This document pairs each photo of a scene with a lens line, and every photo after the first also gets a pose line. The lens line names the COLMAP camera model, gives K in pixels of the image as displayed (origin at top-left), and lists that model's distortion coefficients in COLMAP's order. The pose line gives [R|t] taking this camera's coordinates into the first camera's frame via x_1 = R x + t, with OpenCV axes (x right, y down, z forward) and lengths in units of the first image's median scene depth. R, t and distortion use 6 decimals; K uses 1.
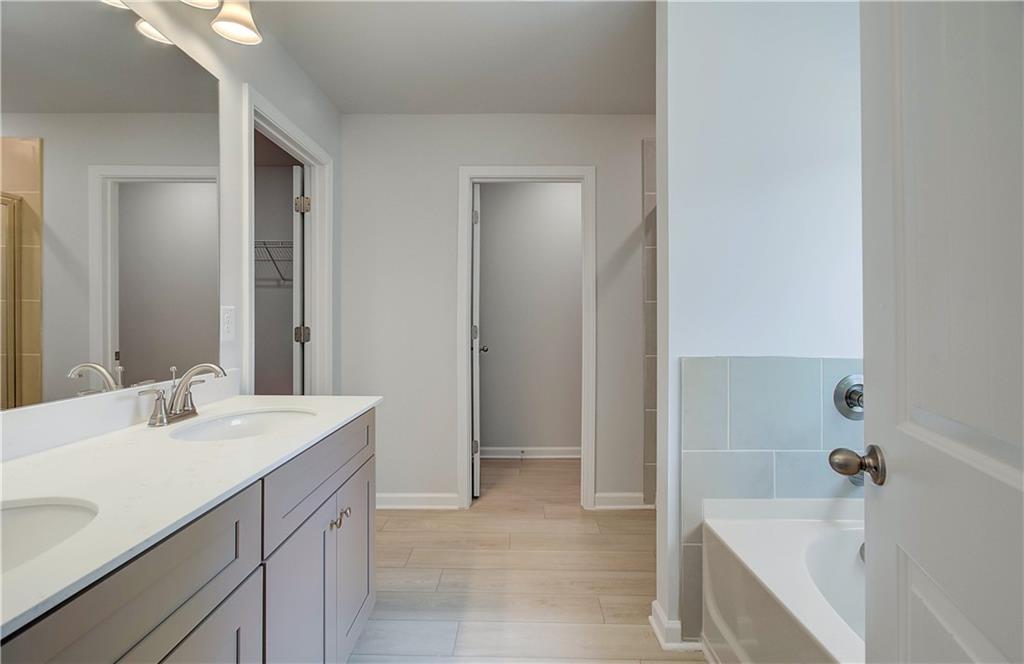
lens RADIAL K [[497.8, 0, 510.5], [0, 497.8, 324.7], [0, 0, 1]] dist [0.009337, 0.002695]
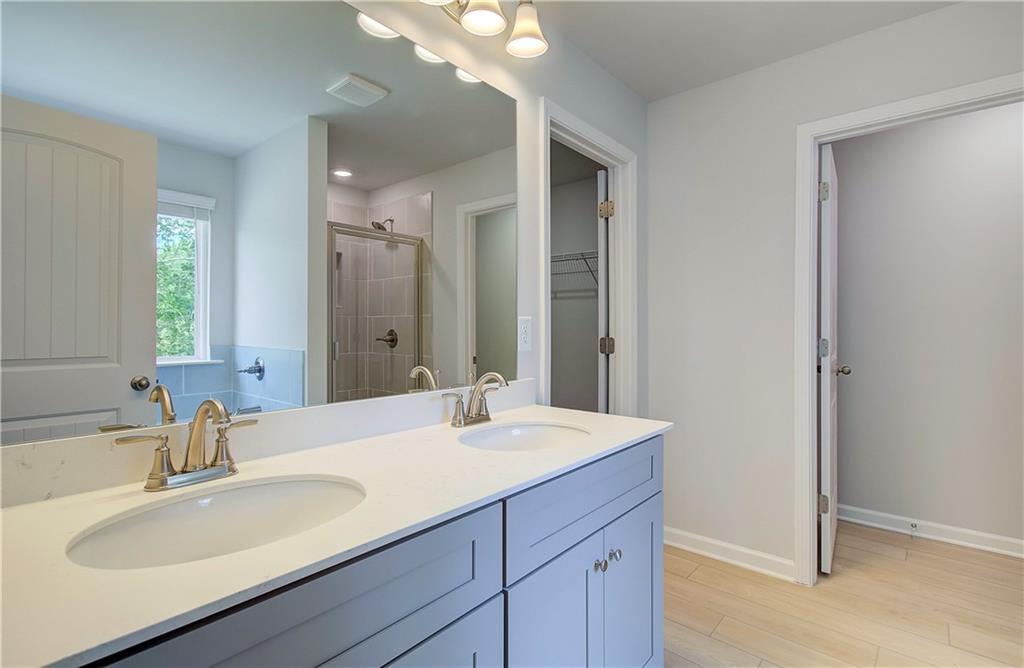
lens RADIAL K [[497.8, 0, 513.5], [0, 497.8, 330.8], [0, 0, 1]] dist [0.009337, 0.002695]
pose [[0.761106, 0.000422, -0.648628, 0.066283], [-0.006078, 0.999961, -0.006482, -0.001514], [0.648599, 0.008876, 0.761078, 0.161252]]
